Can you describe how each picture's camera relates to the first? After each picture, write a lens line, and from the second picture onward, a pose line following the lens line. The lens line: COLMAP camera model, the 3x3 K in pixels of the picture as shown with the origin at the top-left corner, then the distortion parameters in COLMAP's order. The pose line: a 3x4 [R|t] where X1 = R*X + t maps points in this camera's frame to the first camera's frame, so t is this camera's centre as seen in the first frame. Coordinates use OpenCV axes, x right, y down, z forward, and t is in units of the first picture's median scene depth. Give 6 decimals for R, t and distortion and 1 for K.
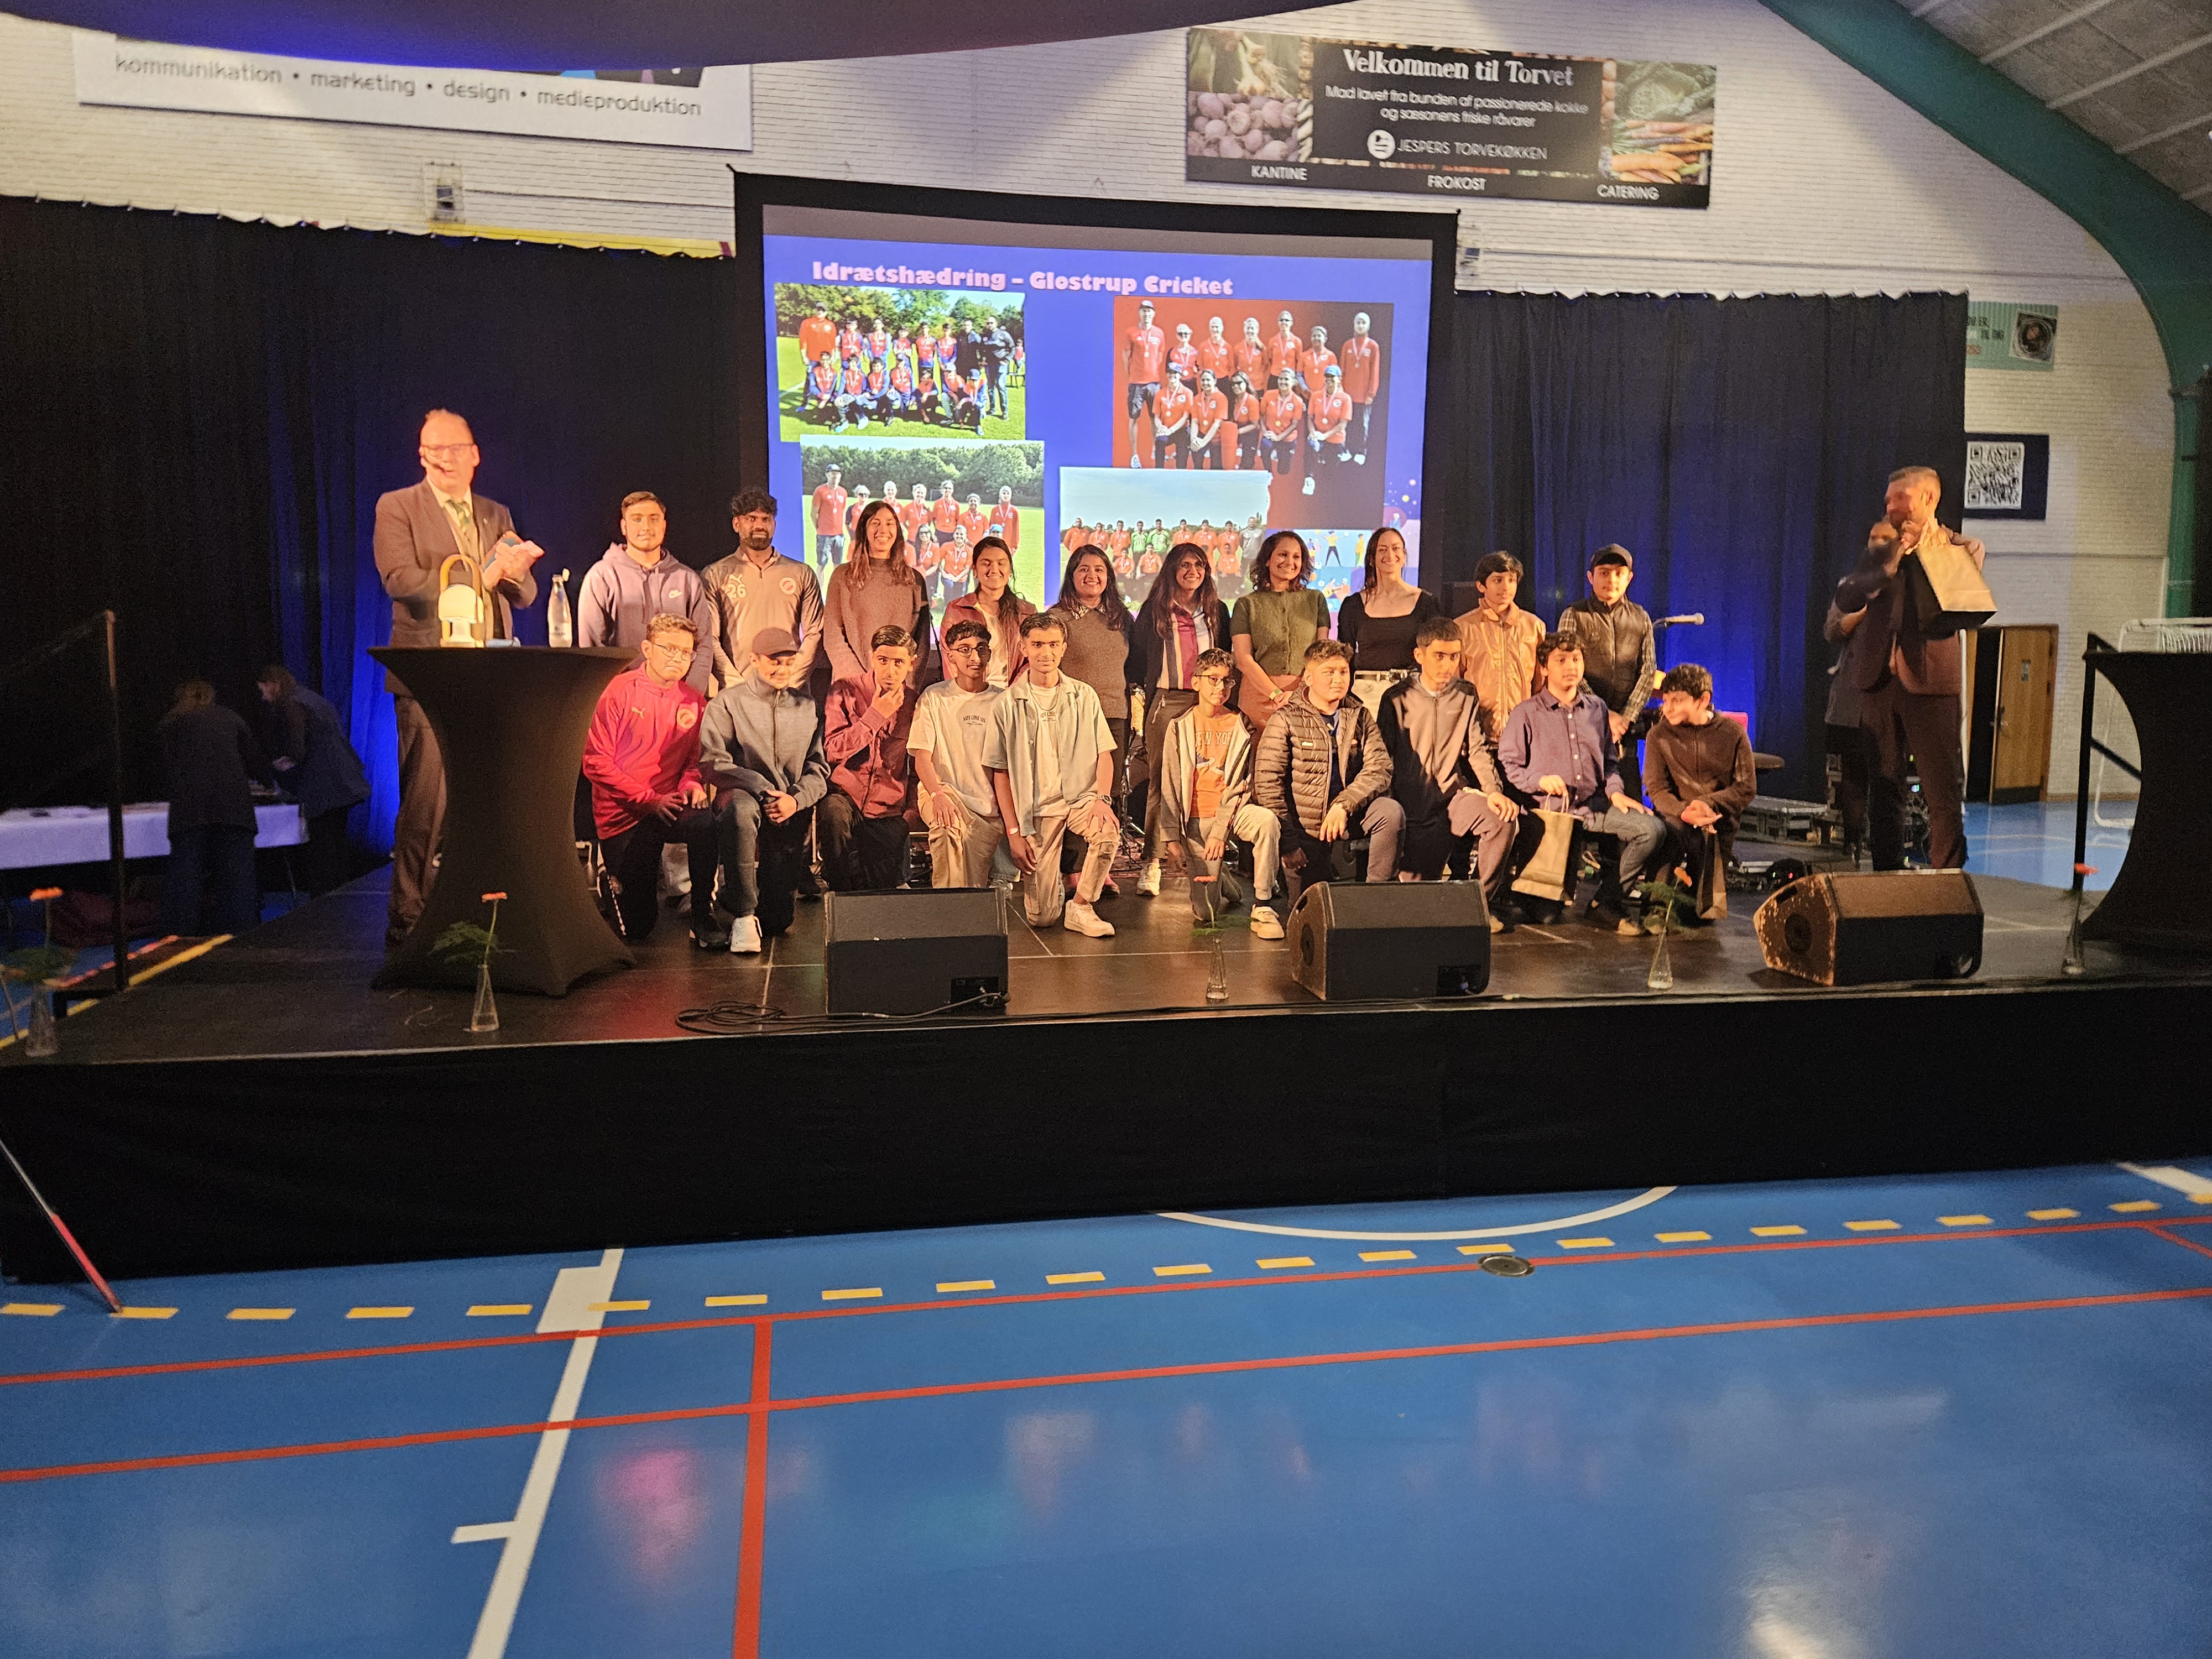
lens RADIAL K [[1520.3, 0, 1106.0], [0, 1520.3, 829.5], [0, 0, 1]] dist [0.070301, -0.051566]
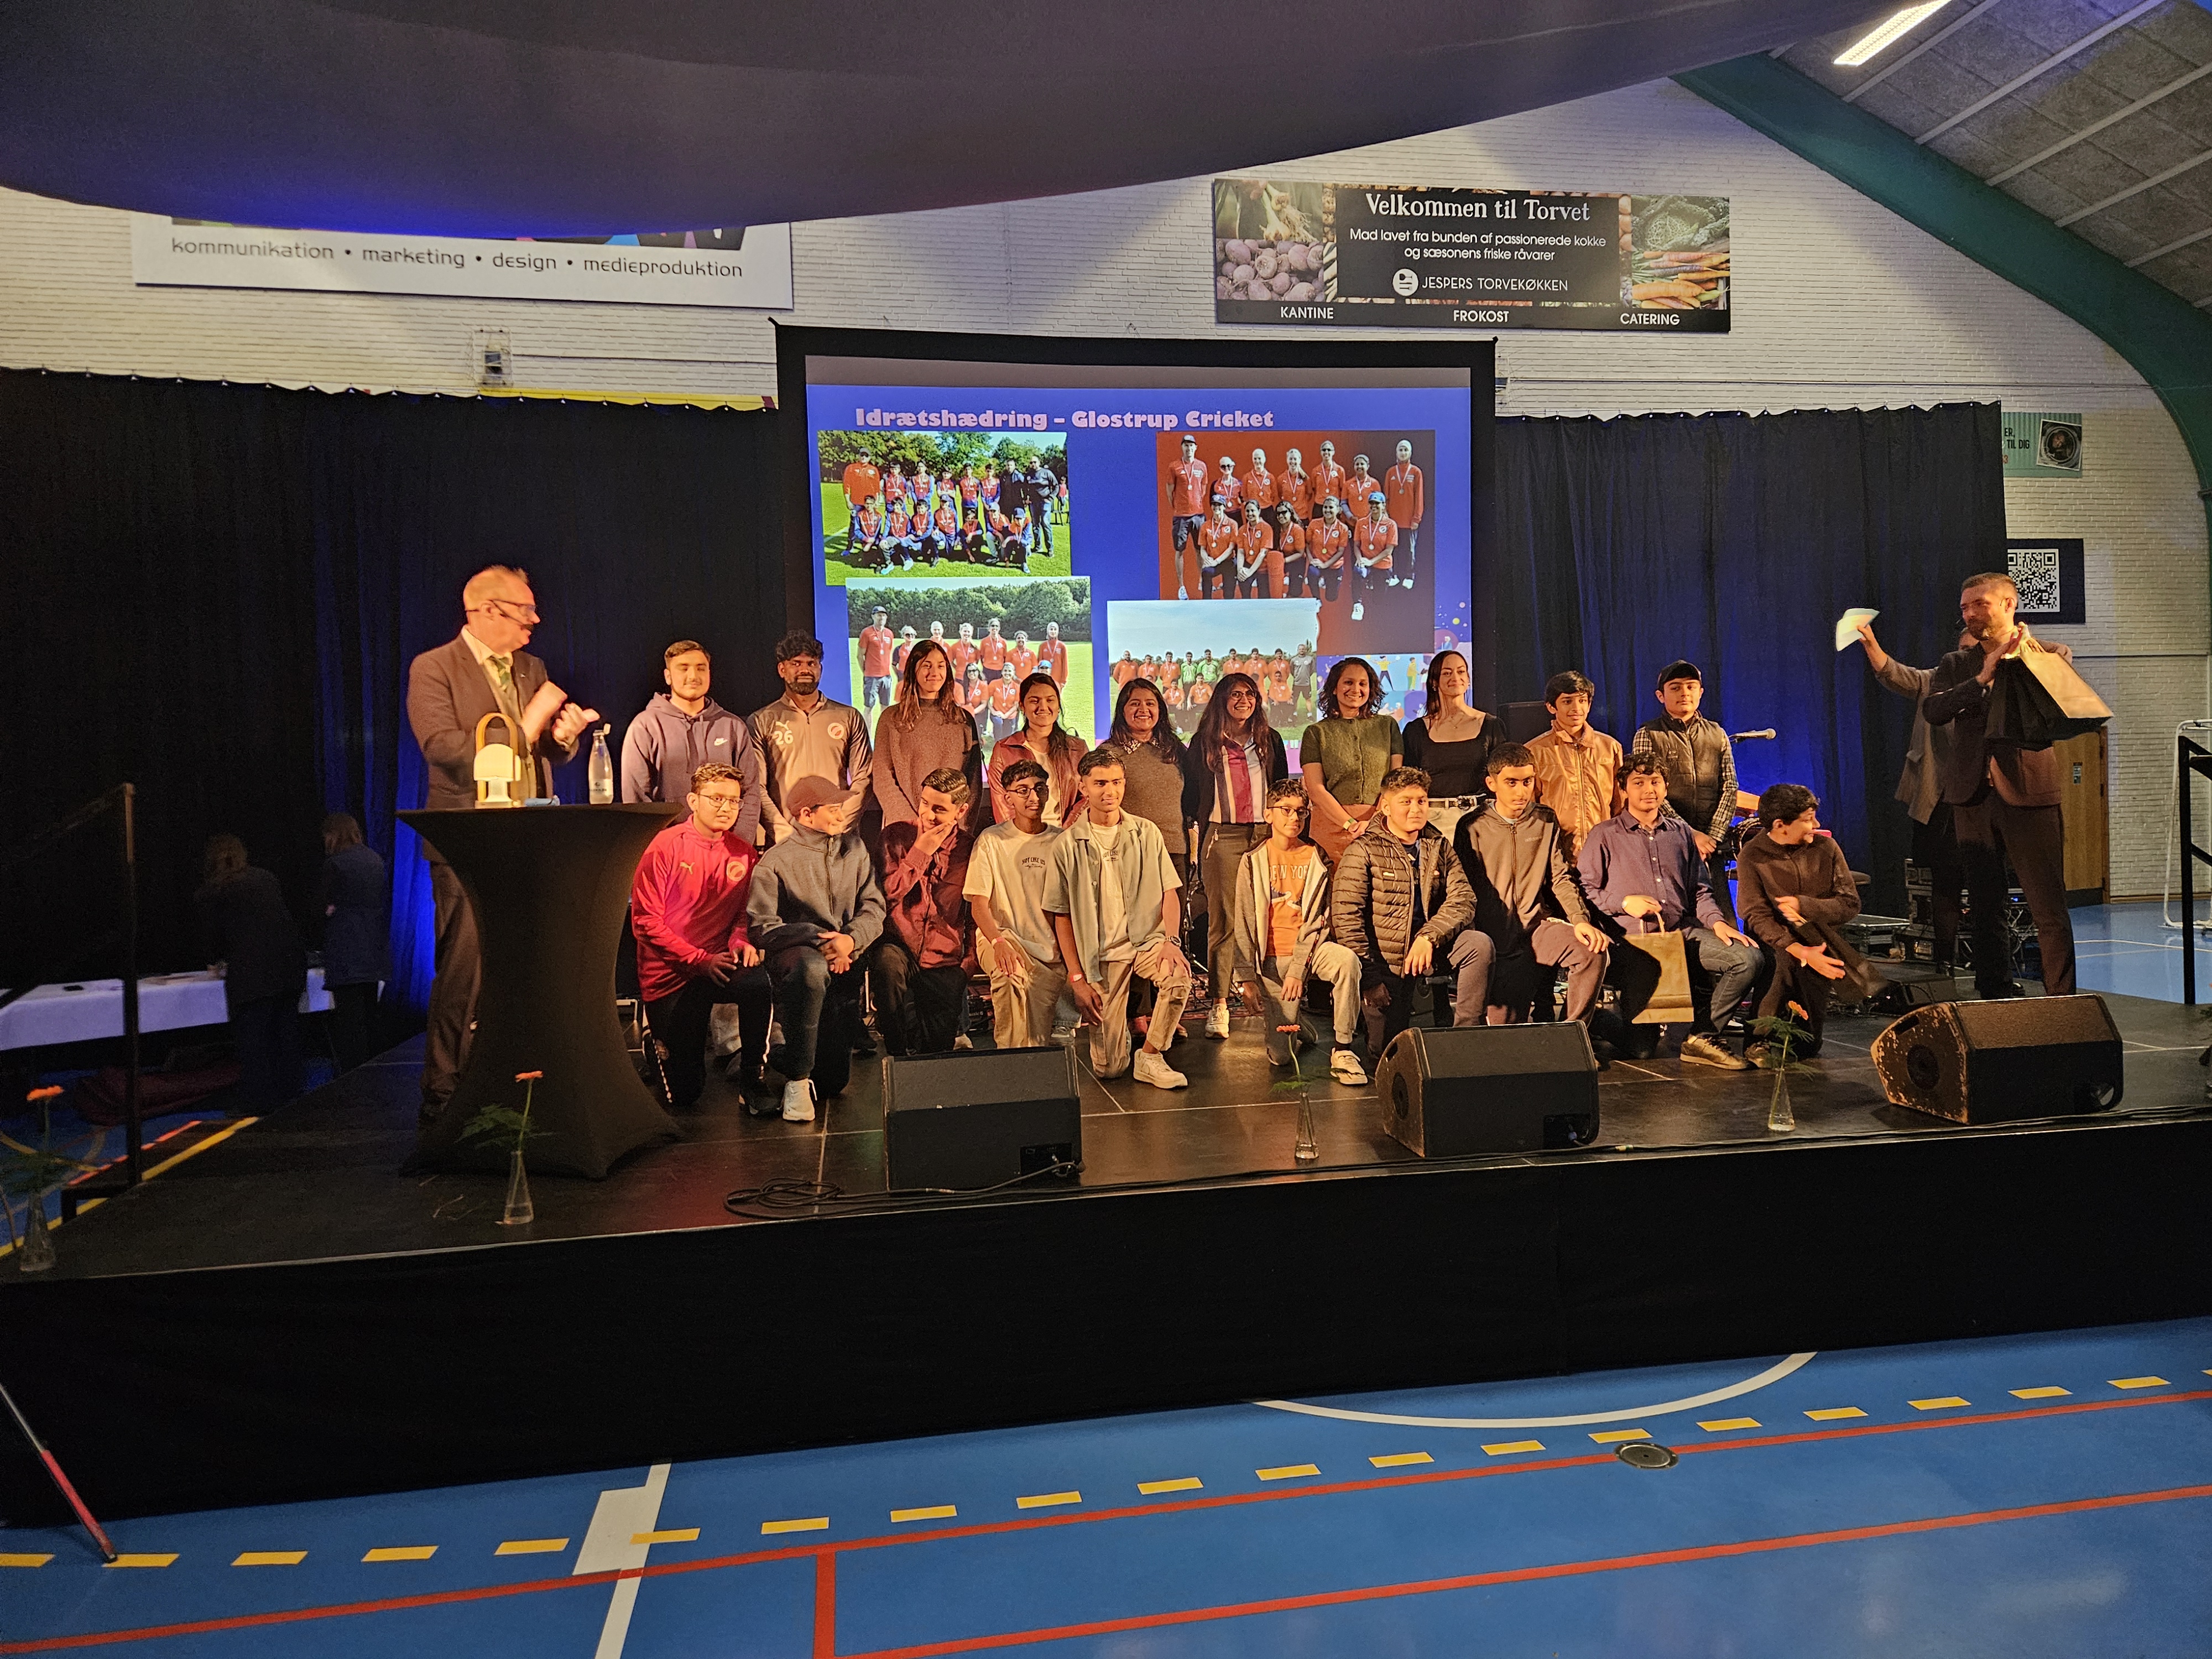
lens RADIAL K [[1379.2, 0, 1106.0], [0, 1379.2, 829.5], [0, 0, 1]] dist [0.058598, -0.030455]
pose [[0.999484, -0.031534, -0.006062, -0.030287], [0.031026, 0.997011, -0.070758, -0.026153], [0.008275, 0.070533, 0.997475, 0.115294]]
